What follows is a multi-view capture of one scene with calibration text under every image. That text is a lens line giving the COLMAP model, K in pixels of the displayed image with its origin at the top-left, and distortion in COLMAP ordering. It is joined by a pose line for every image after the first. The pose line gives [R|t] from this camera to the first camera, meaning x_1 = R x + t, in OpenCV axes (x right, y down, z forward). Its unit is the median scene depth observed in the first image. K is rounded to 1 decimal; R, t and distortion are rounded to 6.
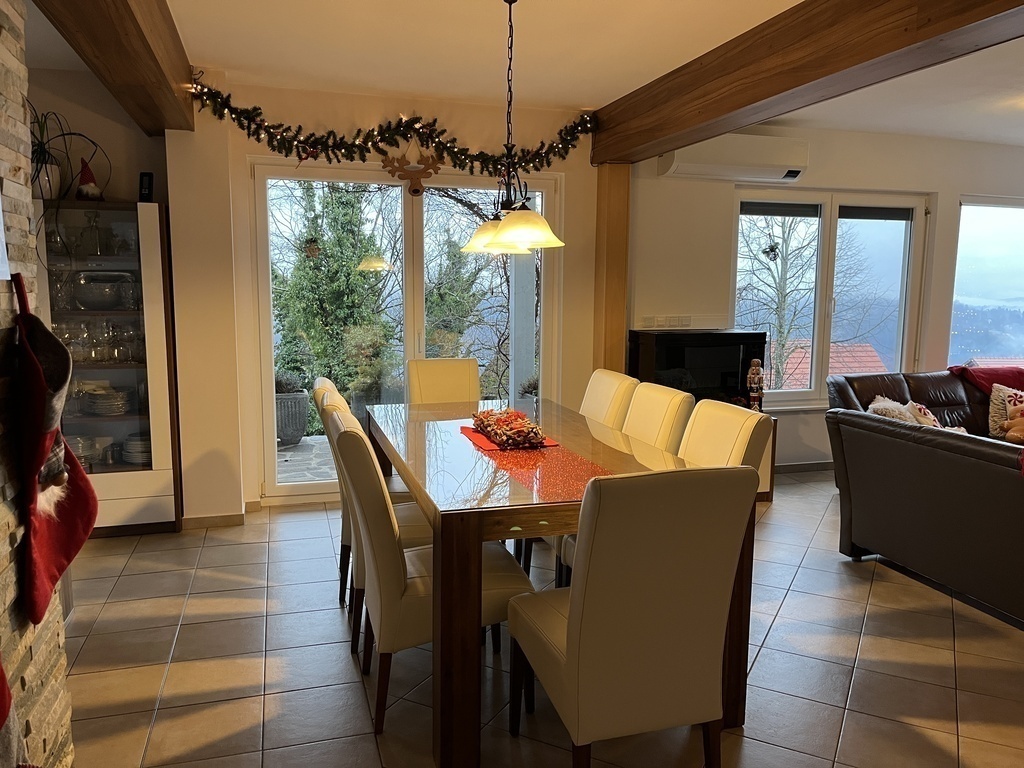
lens RADIAL K [[787.4, 0, 512.0], [0, 787.4, 384.0], [0, 0, 1]] dist [0.012101, 0.001792]
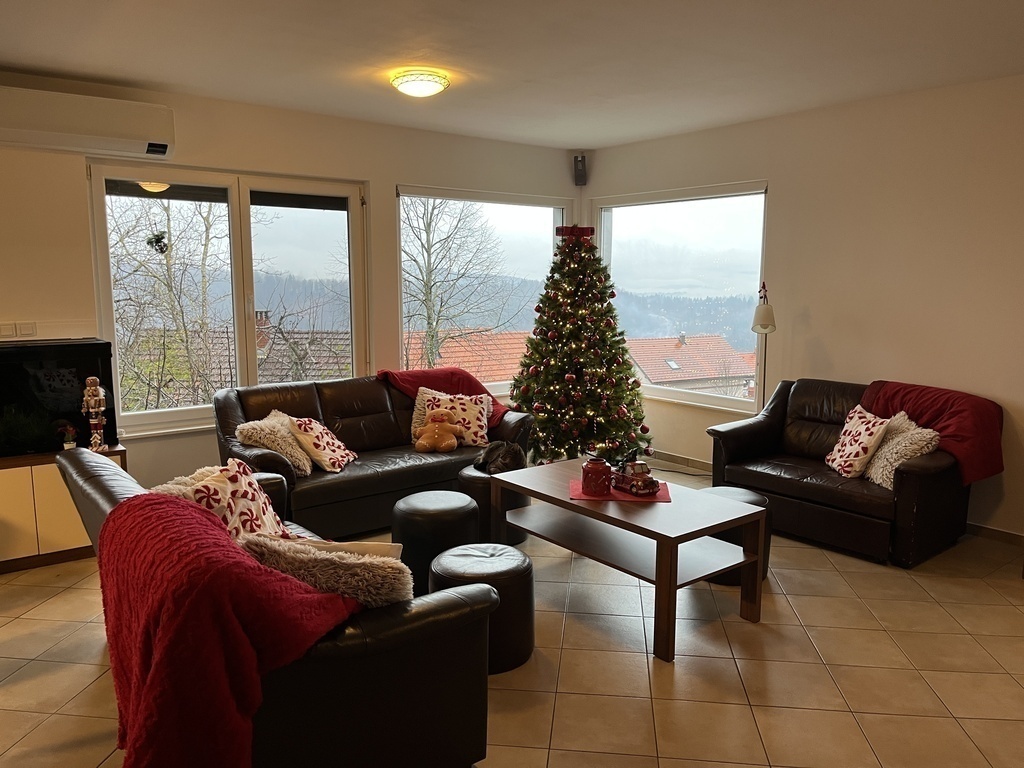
lens RADIAL K [[787.4, 0, 512.0], [0, 787.4, 384.0], [0, 0, 1]] dist [0.012101, 0.001792]
pose [[0.930037, -0.054278, 0.363436, 0.370857], [0.050408, 0.998526, 0.020131, -0.017133], [-0.363993, -0.000402, 0.931402, 0.091328]]
